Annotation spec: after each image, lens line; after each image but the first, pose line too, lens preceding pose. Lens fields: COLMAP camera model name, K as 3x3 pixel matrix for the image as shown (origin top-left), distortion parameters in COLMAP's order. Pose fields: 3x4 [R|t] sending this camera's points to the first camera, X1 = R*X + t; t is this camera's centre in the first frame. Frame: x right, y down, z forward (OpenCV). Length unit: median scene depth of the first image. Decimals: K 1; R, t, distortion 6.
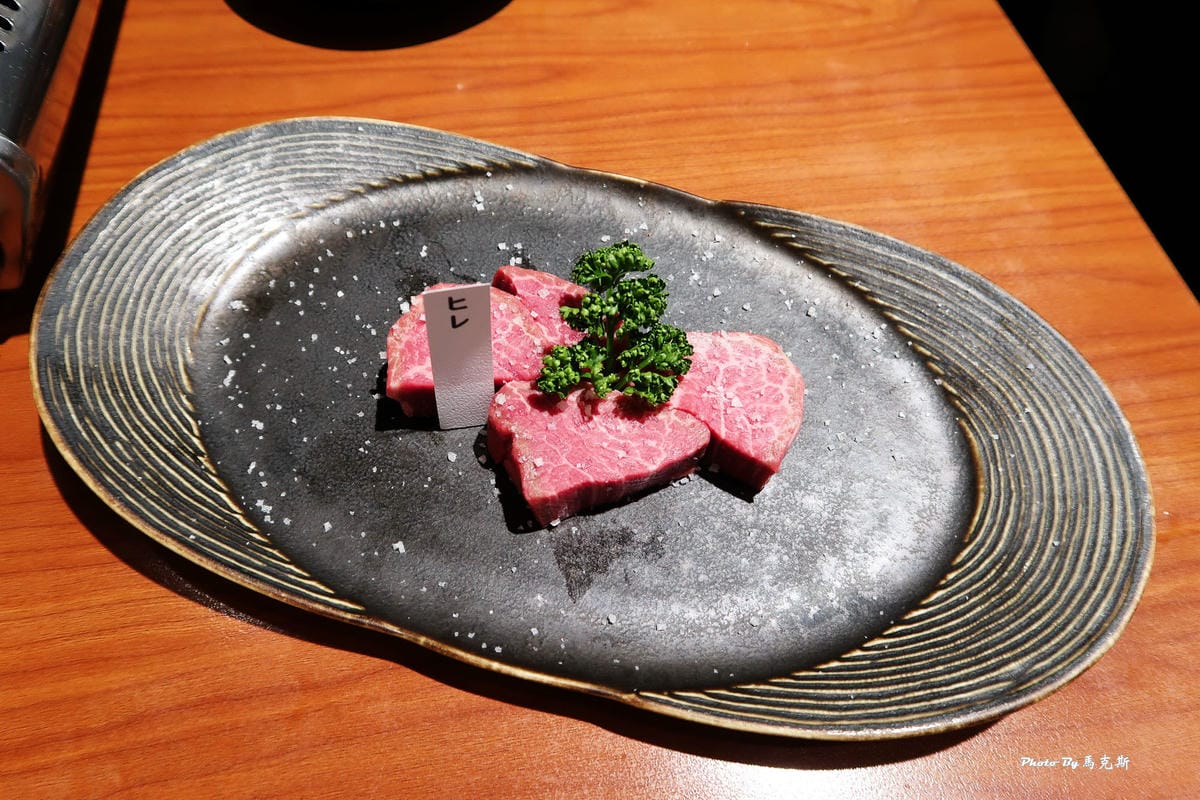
lens RADIAL K [[811.9, 0, 600.0], [0, 811.9, 400.0], [0, 0, 1]] dist [-0.007719, -0.001273]
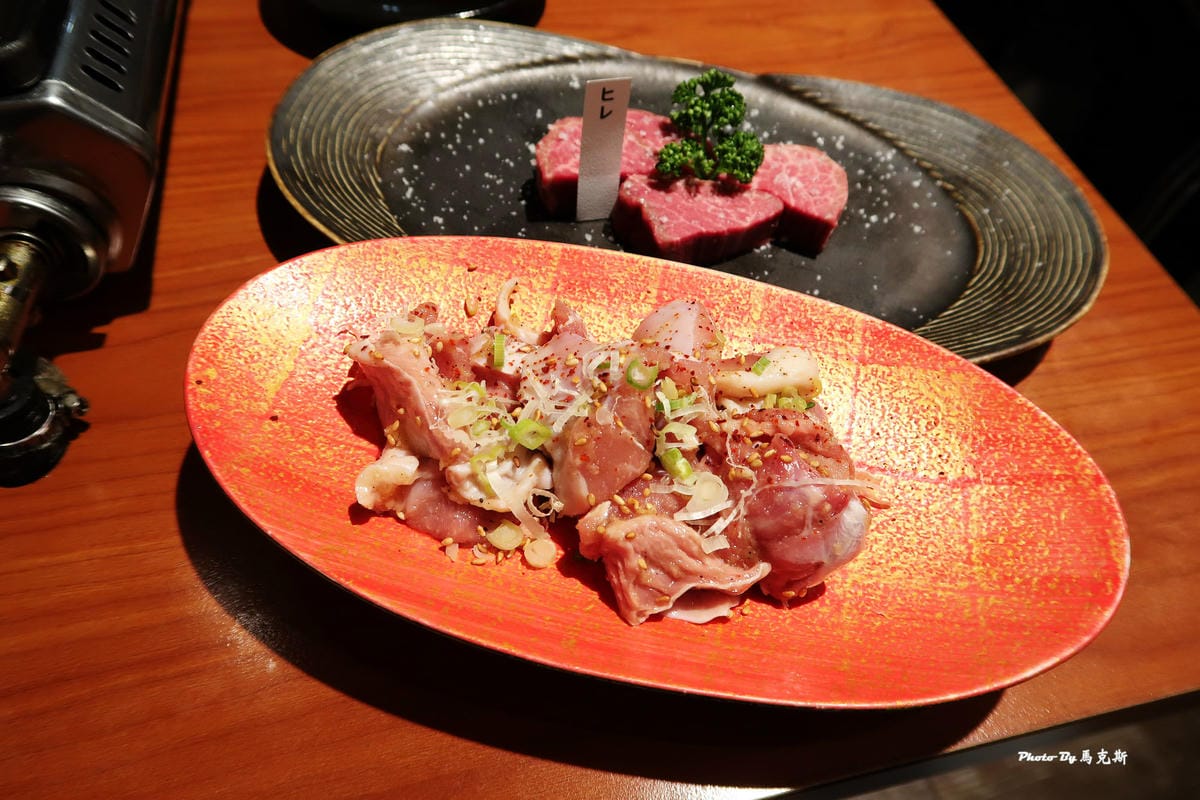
lens RADIAL K [[811.9, 0, 600.0], [0, 811.9, 400.0], [0, 0, 1]] dist [-0.007719, -0.001273]
pose [[0.996973, -0.052555, 0.057294, -0.262039], [0.057015, 0.995226, -0.079206, 0.453509], [-0.052858, 0.082232, 0.995210, -0.300981]]
